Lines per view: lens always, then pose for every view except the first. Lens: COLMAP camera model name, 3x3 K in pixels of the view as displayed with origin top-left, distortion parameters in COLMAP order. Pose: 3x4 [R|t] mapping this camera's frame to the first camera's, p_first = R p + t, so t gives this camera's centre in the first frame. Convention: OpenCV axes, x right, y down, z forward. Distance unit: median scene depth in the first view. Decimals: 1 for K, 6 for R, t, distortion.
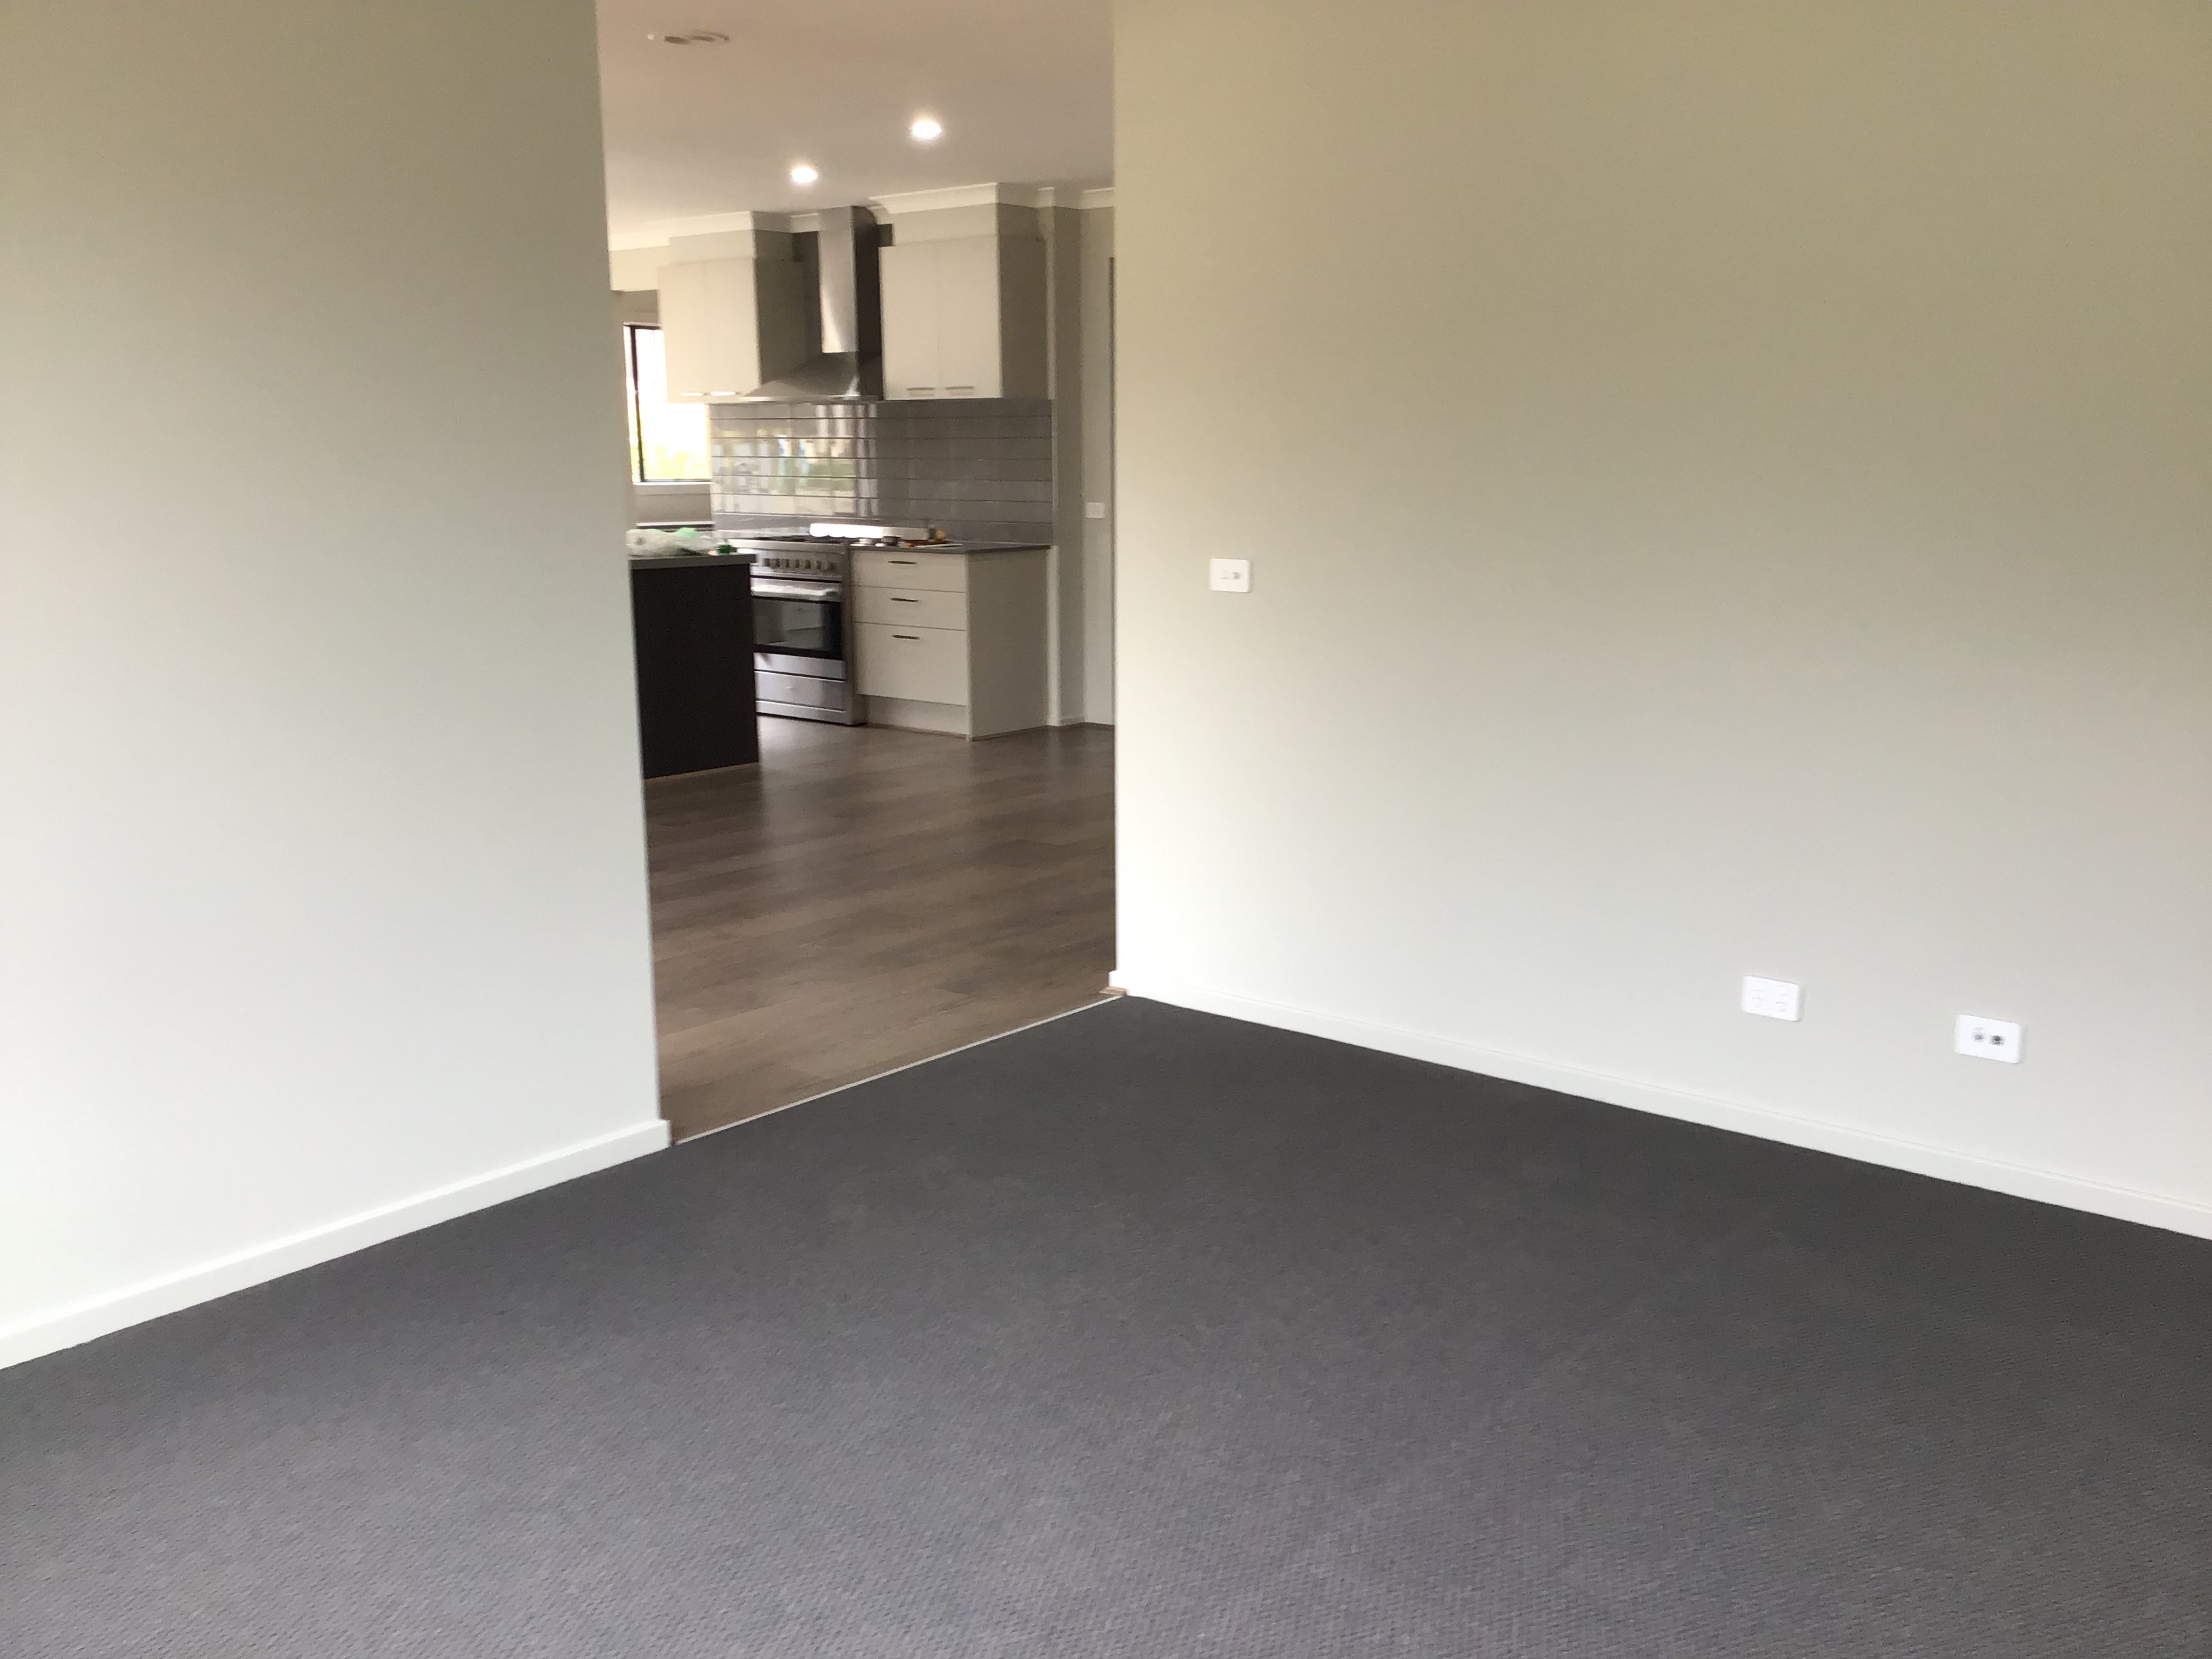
lens RADIAL K [[1960.7, 0, 1118.3], [0, 1960.7, 839.9], [0, 0, 1]] dist [0.076140, -0.039321]
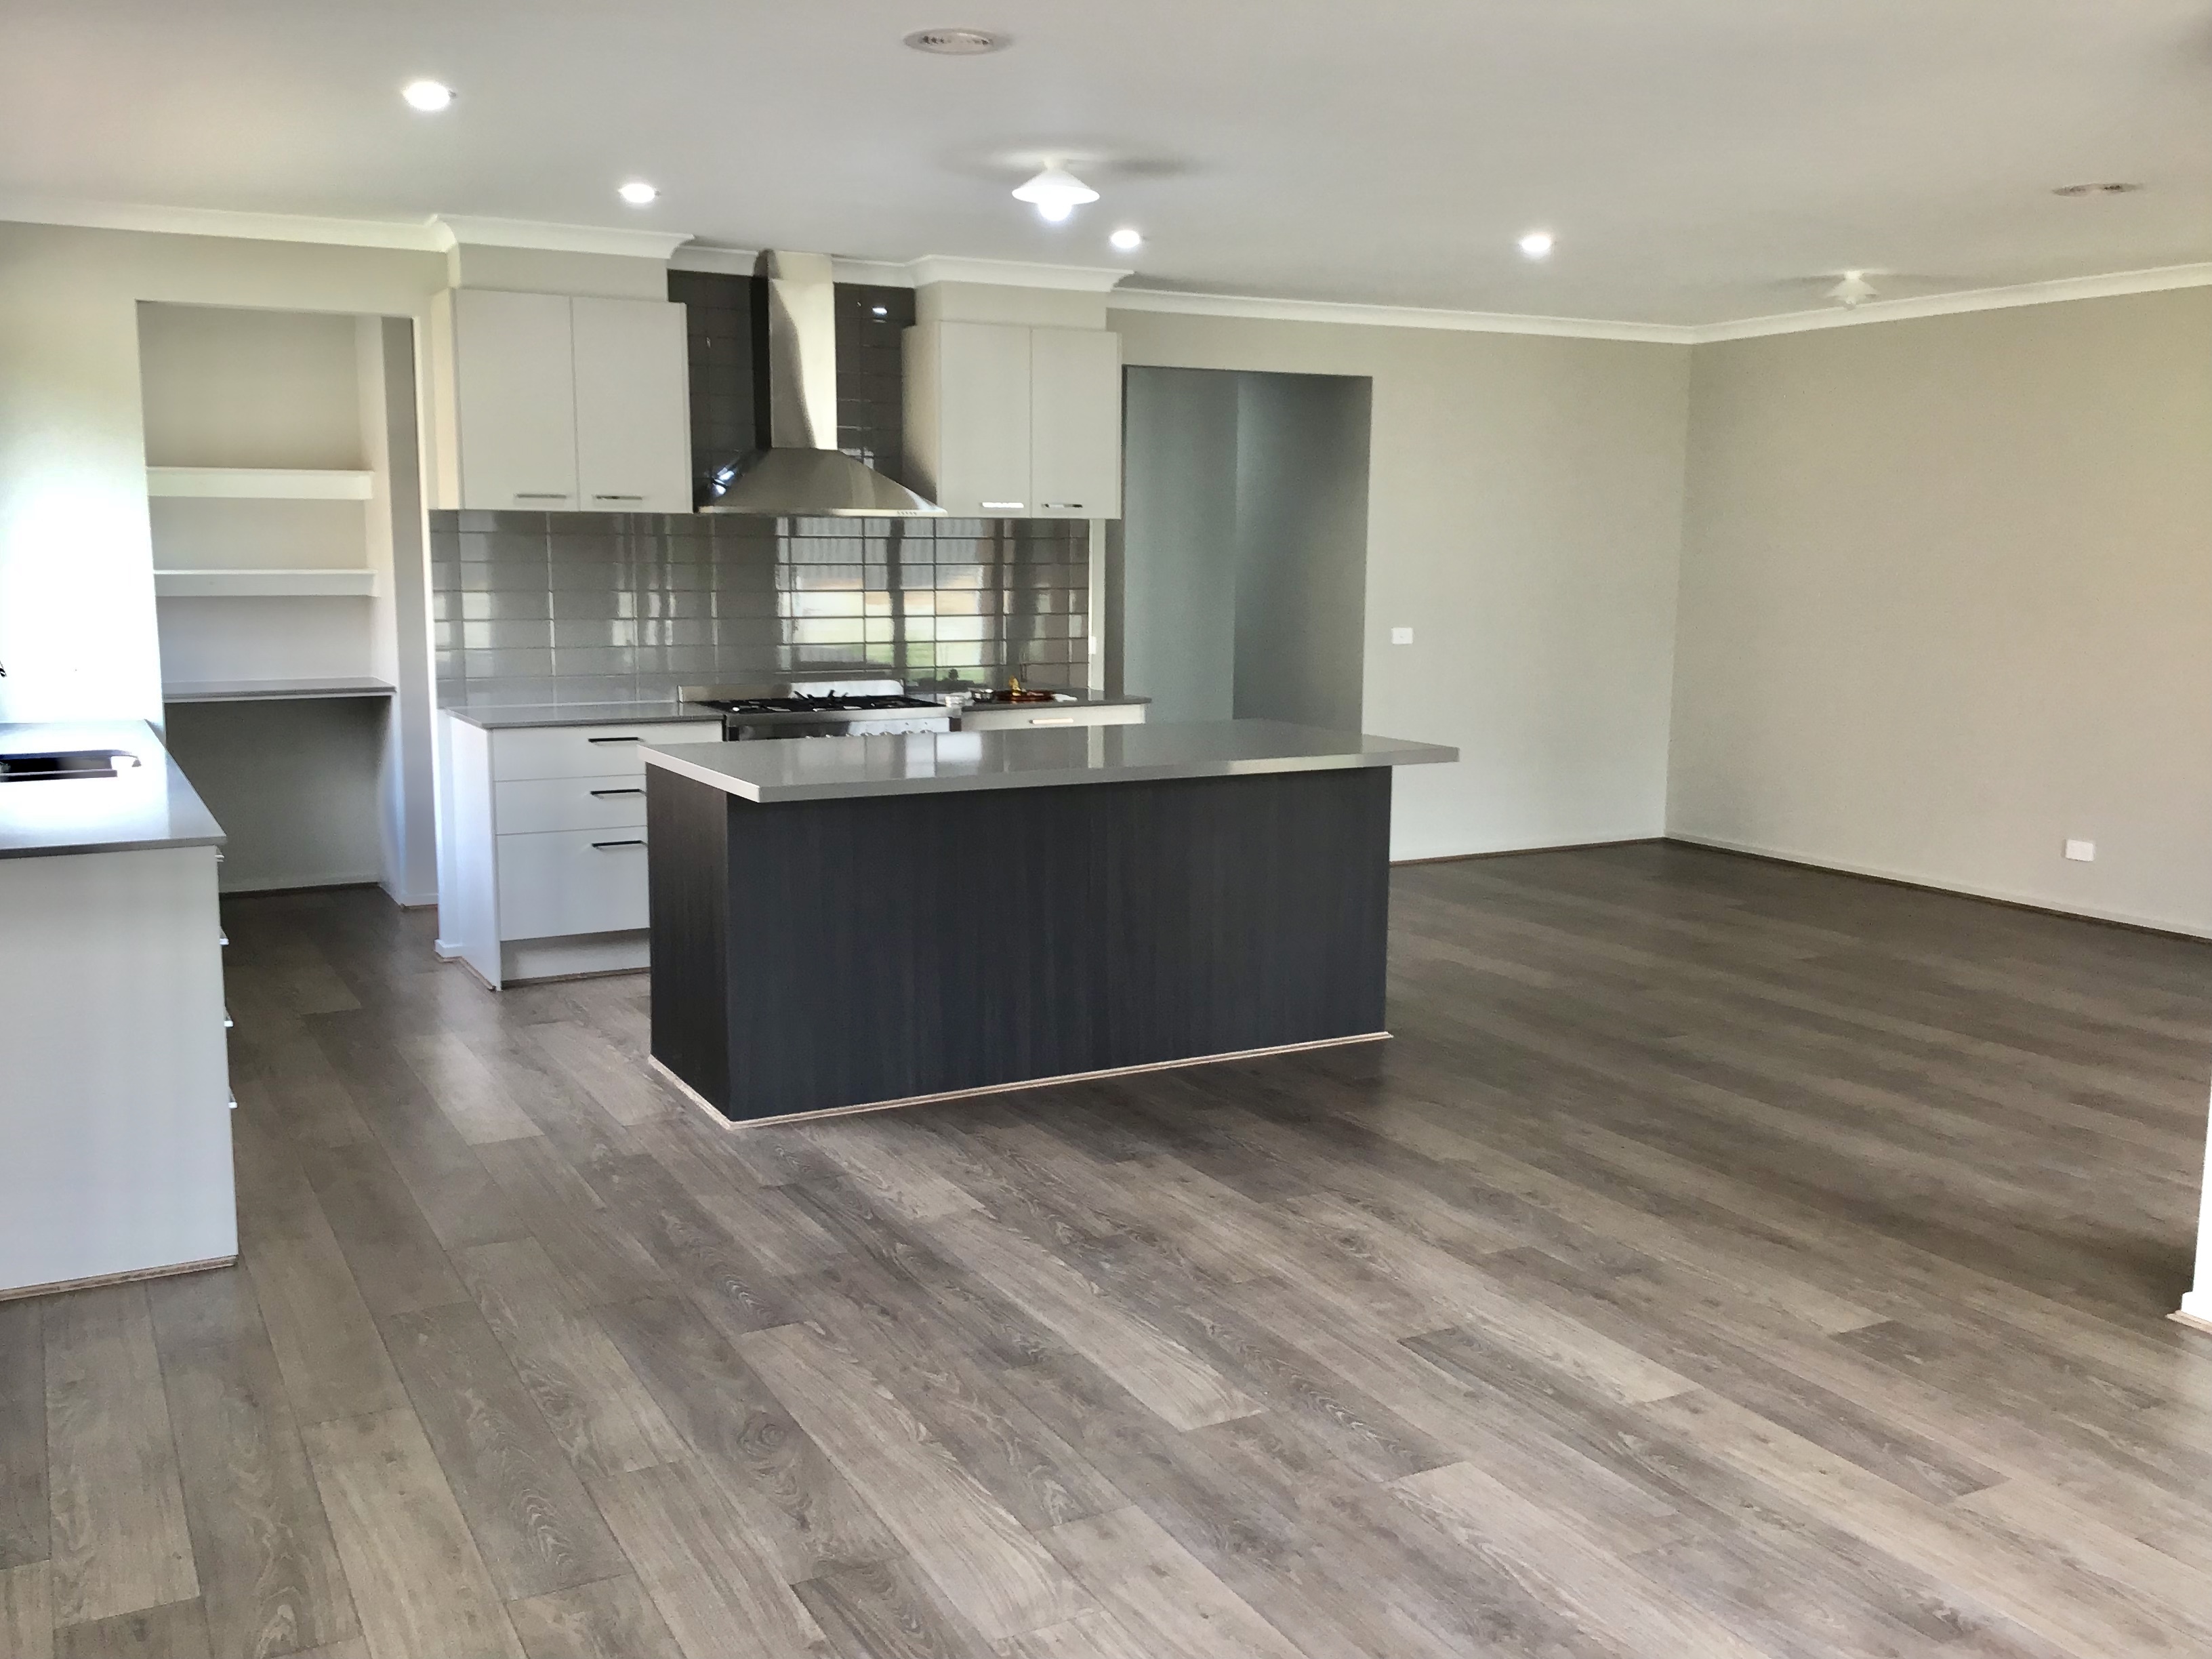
lens RADIAL K [[1960.7, 0, 1107.7], [0, 1960.7, 823.9], [0, 0, 1]] dist [0.076140, -0.039321]
pose [[0.361701, -0.115318, 0.925135, -0.797633], [0.182027, 0.981958, 0.051234, -0.132284], [-0.914352, 0.149868, 0.376166, 0.661843]]
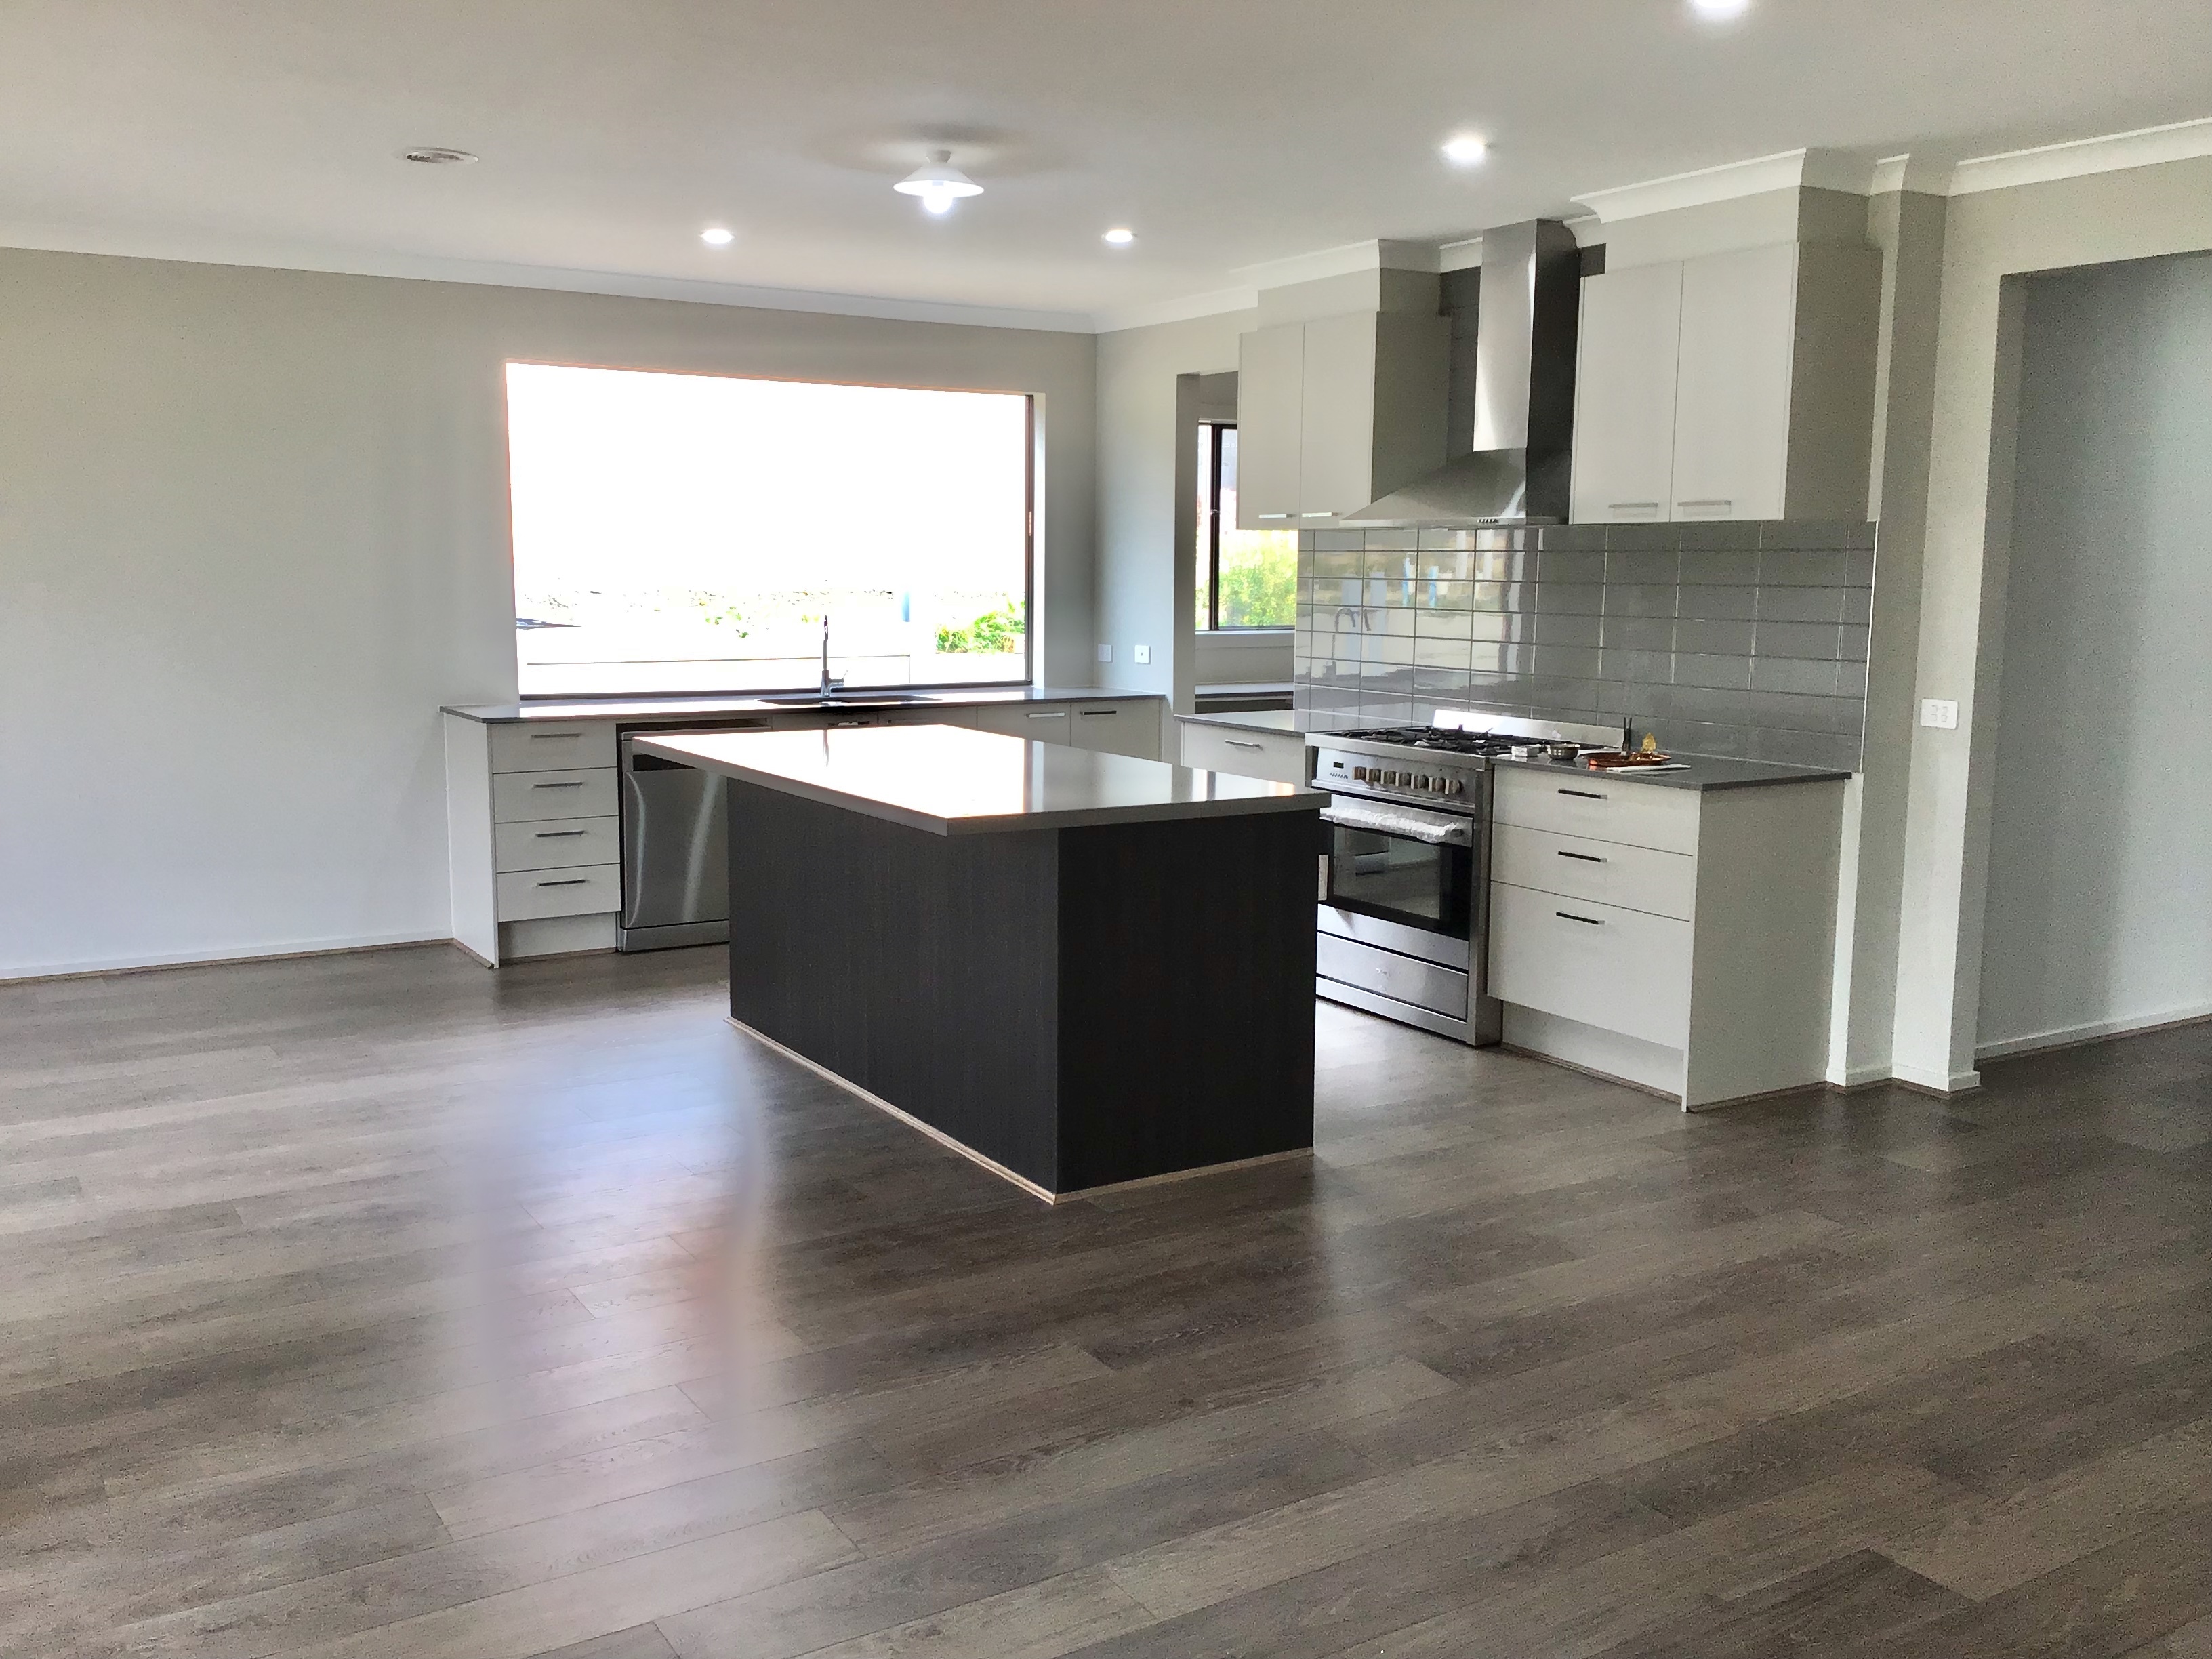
lens RADIAL K [[1960.7, 0, 1095.0], [0, 1960.7, 843.1], [0, 0, 1]] dist [0.076140, -0.039321]
pose [[0.947764, 0.059344, -0.313404, -0.059635], [-0.077128, 0.996021, -0.044643, -0.085177], [0.309508, 0.066483, 0.948570, 0.377320]]
